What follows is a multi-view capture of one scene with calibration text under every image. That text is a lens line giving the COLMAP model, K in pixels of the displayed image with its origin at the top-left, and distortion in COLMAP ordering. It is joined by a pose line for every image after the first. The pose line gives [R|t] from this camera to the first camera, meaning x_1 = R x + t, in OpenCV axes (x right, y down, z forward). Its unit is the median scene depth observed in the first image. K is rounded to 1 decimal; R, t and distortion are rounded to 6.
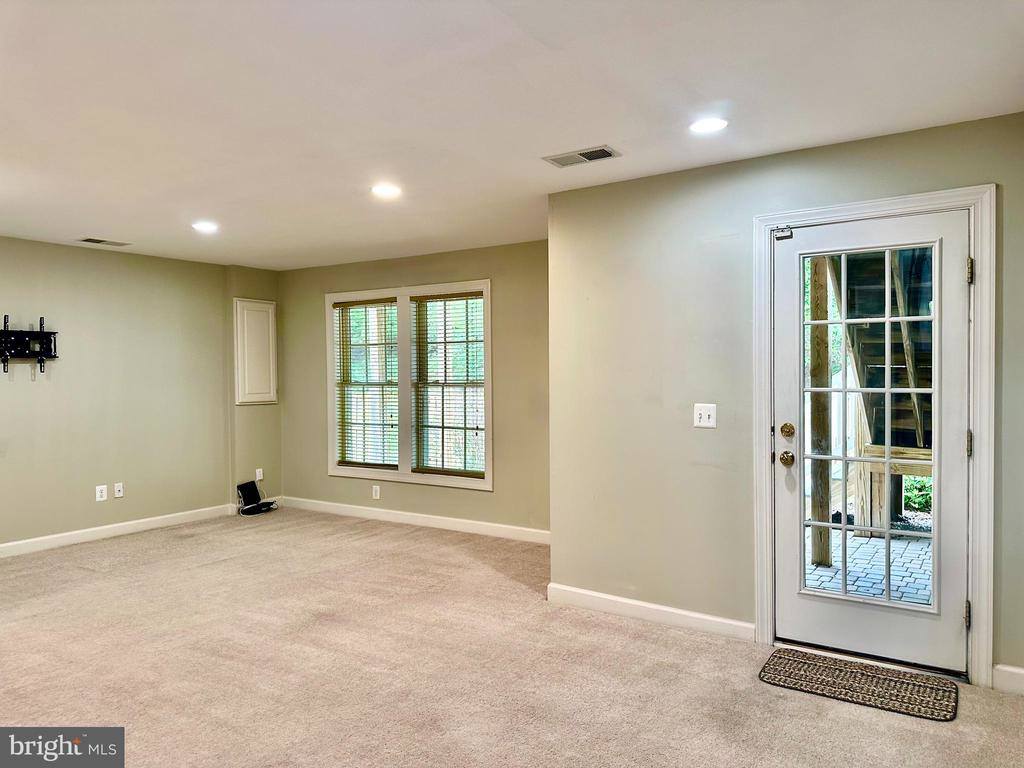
lens RADIAL K [[703.6, 0, 512.9], [0, 703.6, 383.4], [0, 0, 1]] dist [-0.026597, -0.005050]
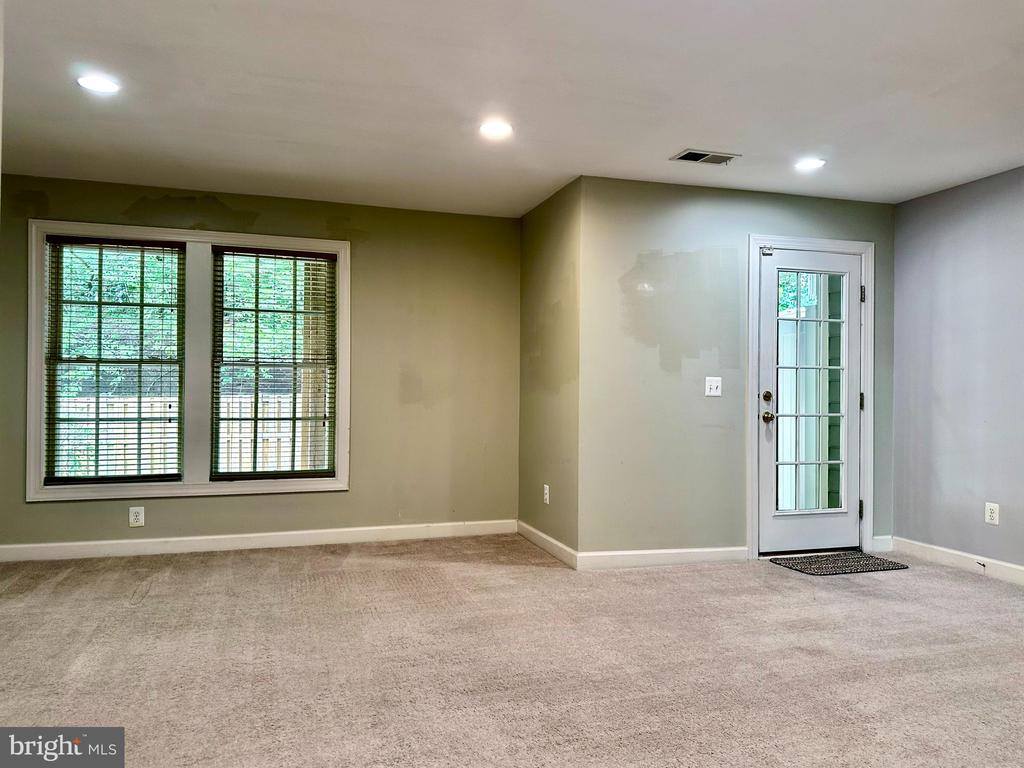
lens RADIAL K [[753.4, 0, 511.3], [0, 753.4, 384.1], [0, 0, 1]] dist [0.002224, -0.004853]
pose [[0.633621, 0.015433, 0.773490, -0.977249], [-0.002690, 0.999839, -0.017745, 0.065383], [-0.773639, 0.009163, 0.633560, 0.427064]]
